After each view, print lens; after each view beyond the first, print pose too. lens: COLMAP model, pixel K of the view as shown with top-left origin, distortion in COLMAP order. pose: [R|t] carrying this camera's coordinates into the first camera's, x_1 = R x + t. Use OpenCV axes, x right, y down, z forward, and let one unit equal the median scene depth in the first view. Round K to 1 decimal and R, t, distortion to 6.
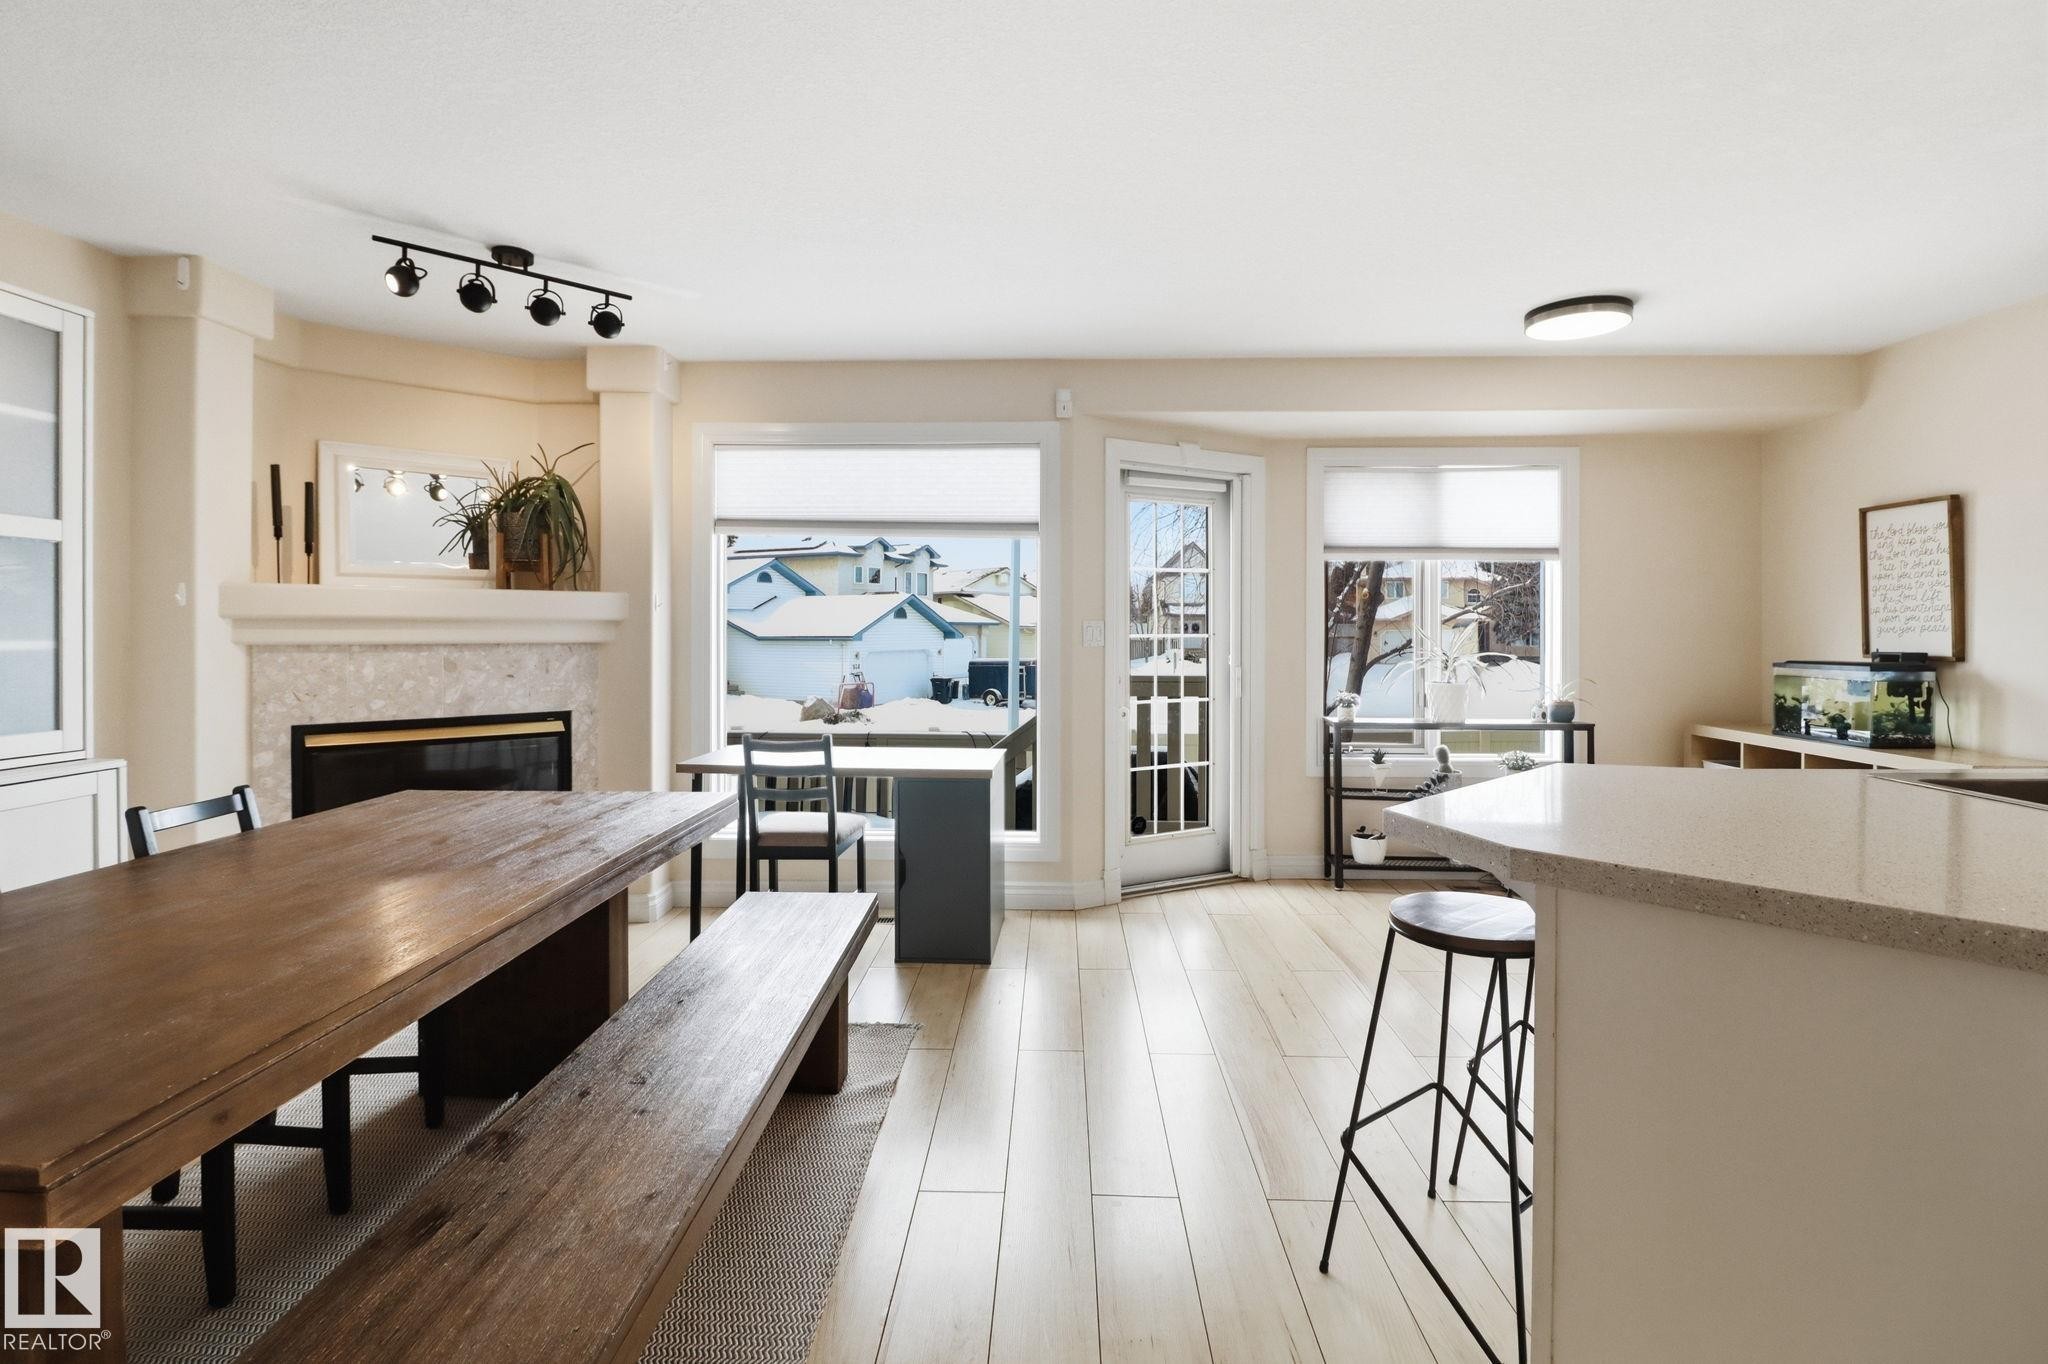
lens RADIAL K [[962.2, 0, 1024.9], [0, 962.2, 637.4], [0, 0, 1]] dist [-0.001997, -0.018278]
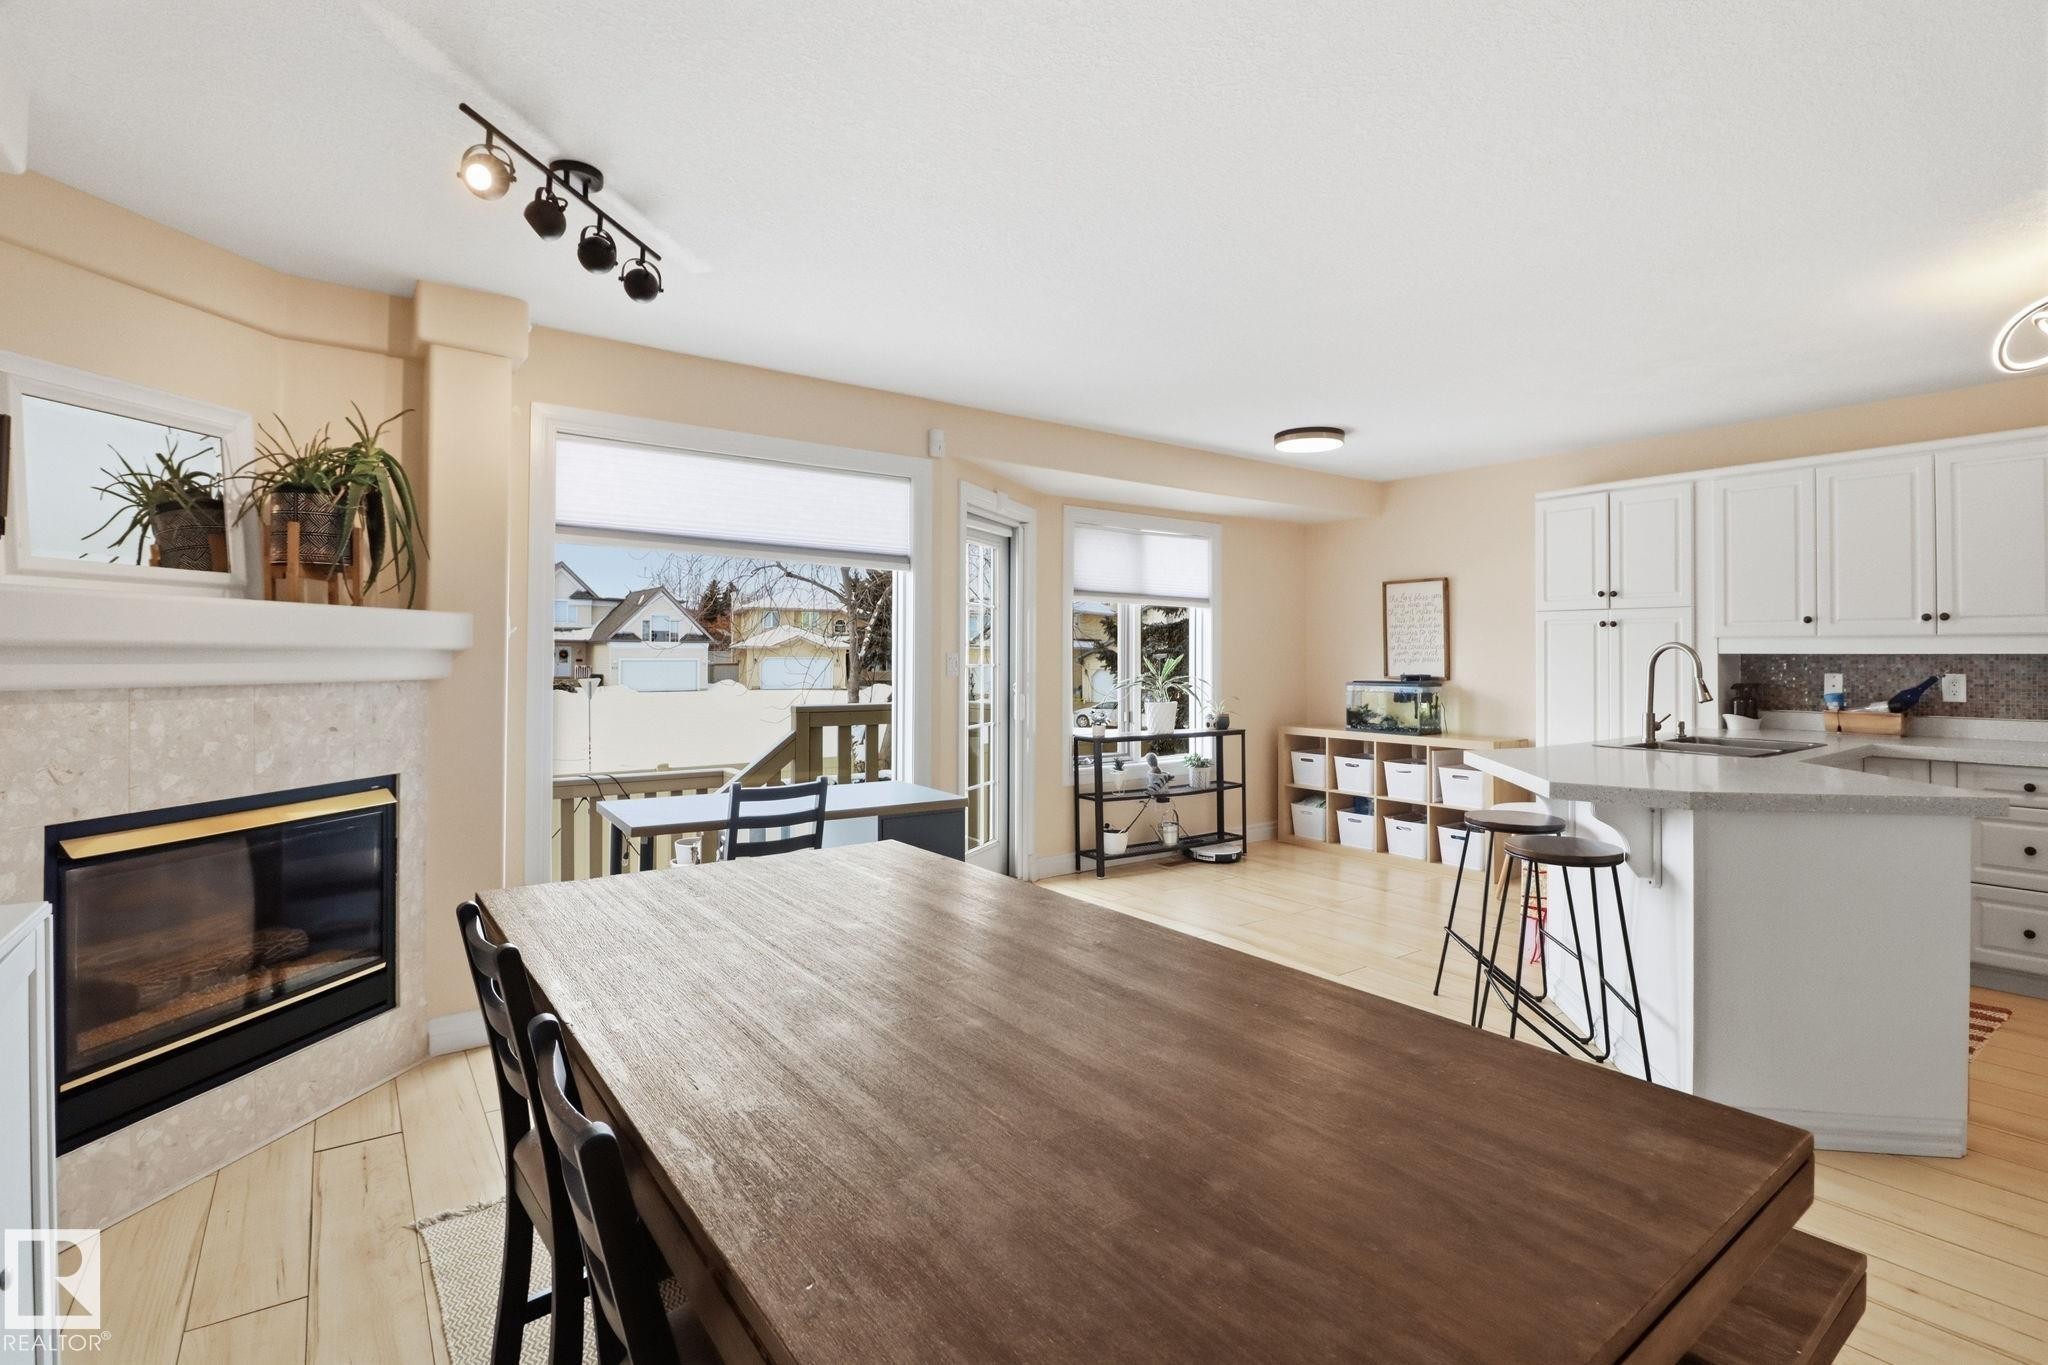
lens RADIAL K [[956.6, 0, 1020.4], [0, 956.6, 649.1], [0, 0, 1]] dist [0.002114, -0.016305]
pose [[0.788457, 0.006204, 0.615058, -0.552960], [0.003312, 0.999892, -0.014331, -0.005966], [-0.615081, 0.013337, 0.788351, 0.141967]]
